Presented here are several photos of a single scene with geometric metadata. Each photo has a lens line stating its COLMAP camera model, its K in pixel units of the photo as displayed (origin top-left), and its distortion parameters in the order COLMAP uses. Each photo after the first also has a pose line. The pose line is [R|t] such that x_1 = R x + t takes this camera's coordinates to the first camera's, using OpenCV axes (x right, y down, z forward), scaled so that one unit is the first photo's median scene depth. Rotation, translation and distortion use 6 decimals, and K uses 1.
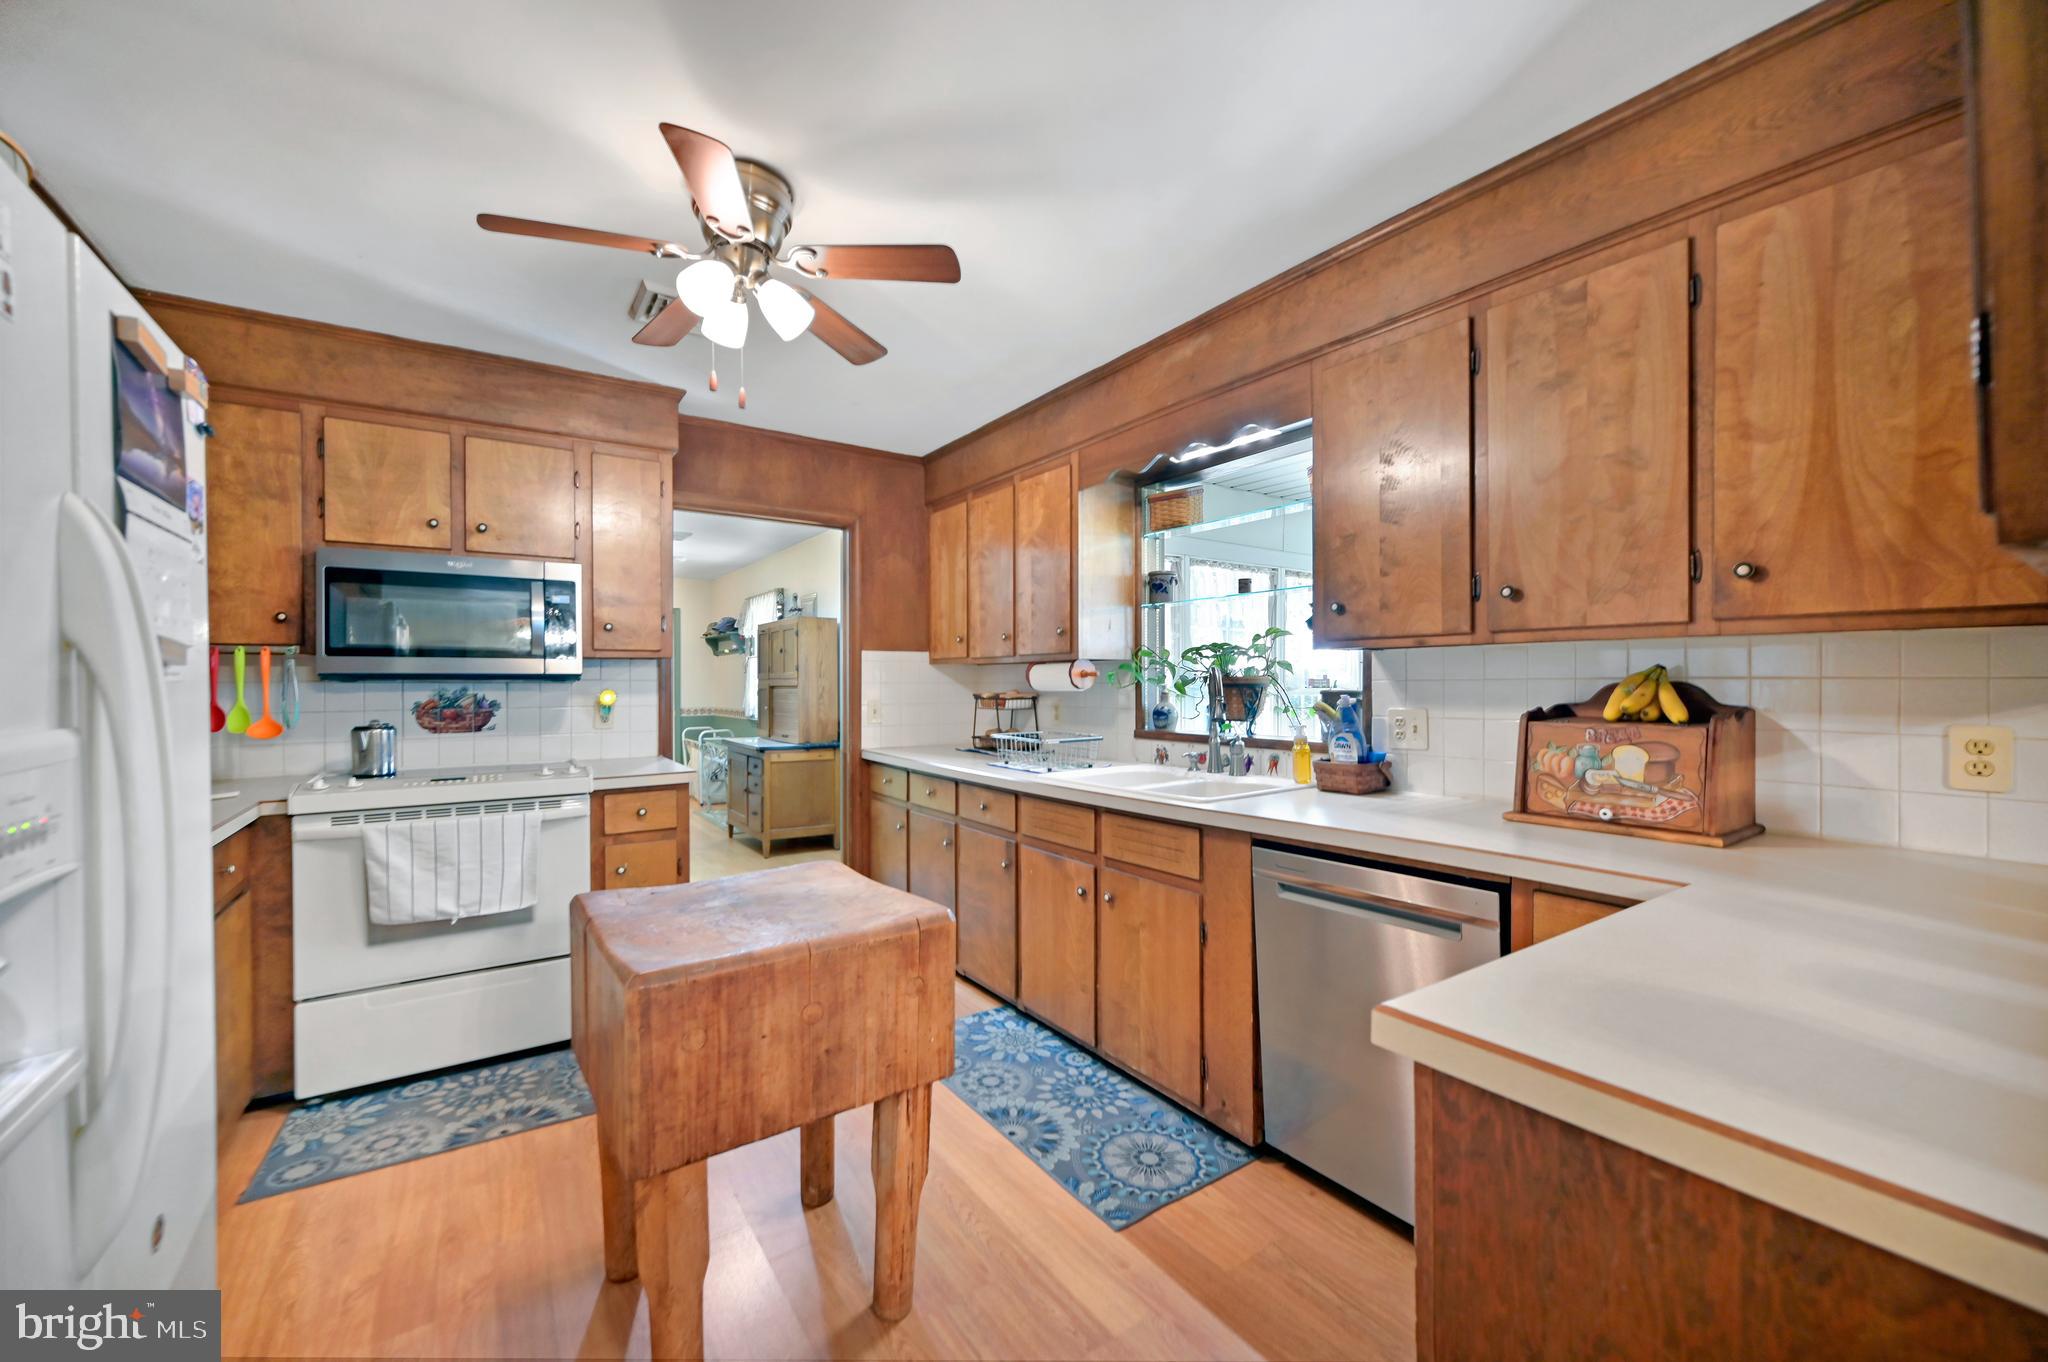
lens RADIAL K [[816.4, 0, 1021.0], [0, 816.4, 675.6], [0, 0, 1]] dist [-0.000118, -0.000108]
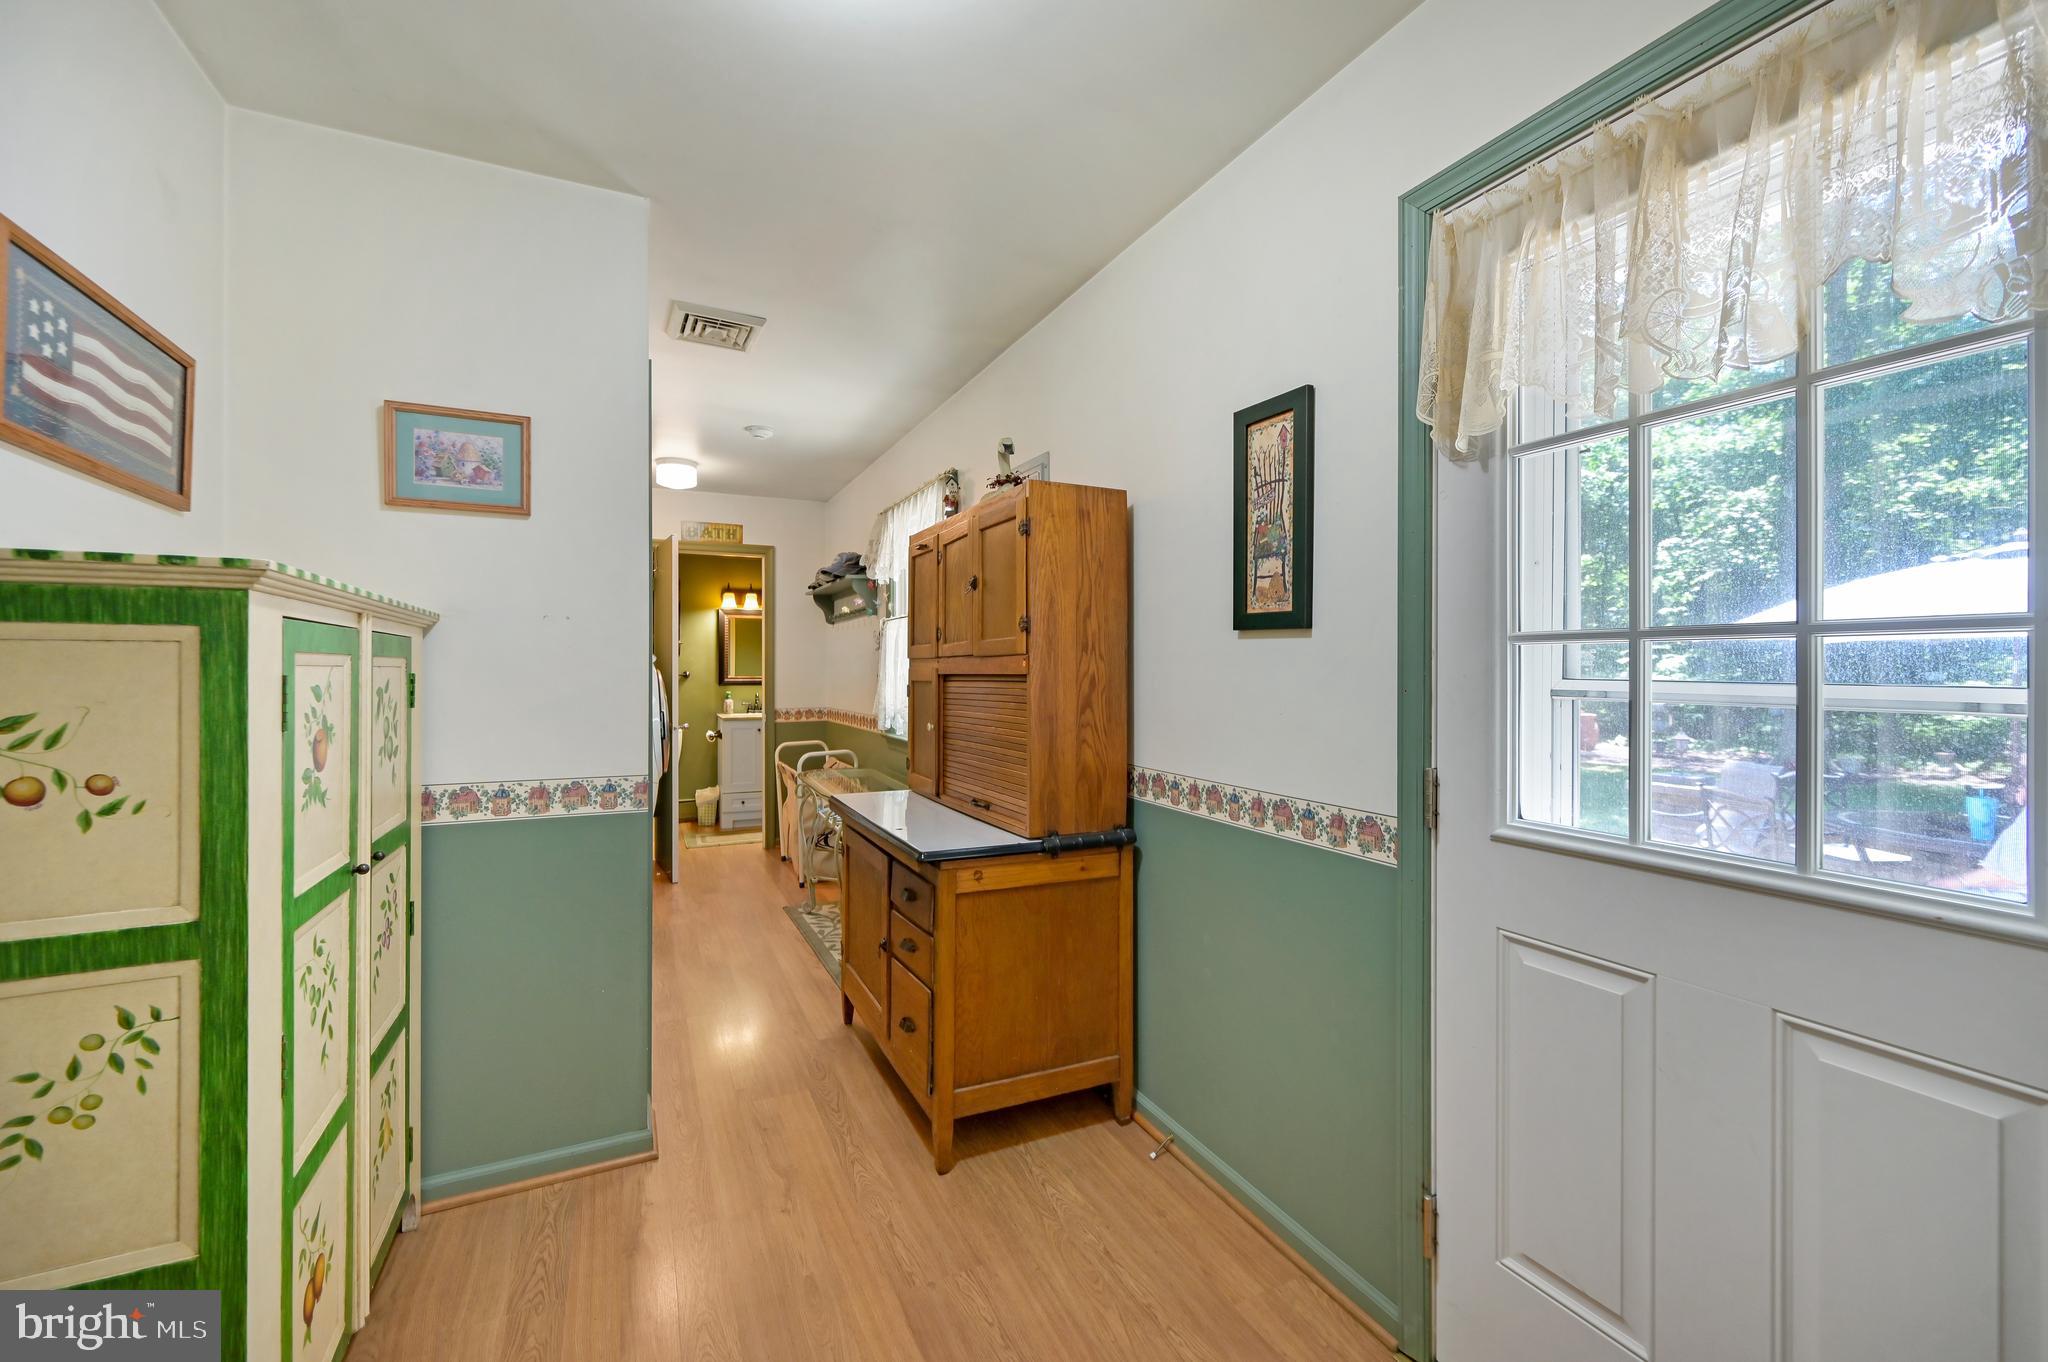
lens RADIAL K [[816.4, 0, 1021.0], [0, 816.4, 675.6], [0, 0, 1]] dist [-0.000118, -0.000108]
pose [[0.989508, 0.008207, -0.144244, -0.214401], [-0.006357, 0.999892, 0.013281, 0.007926], [0.144337, -0.012225, 0.989453, 0.617379]]
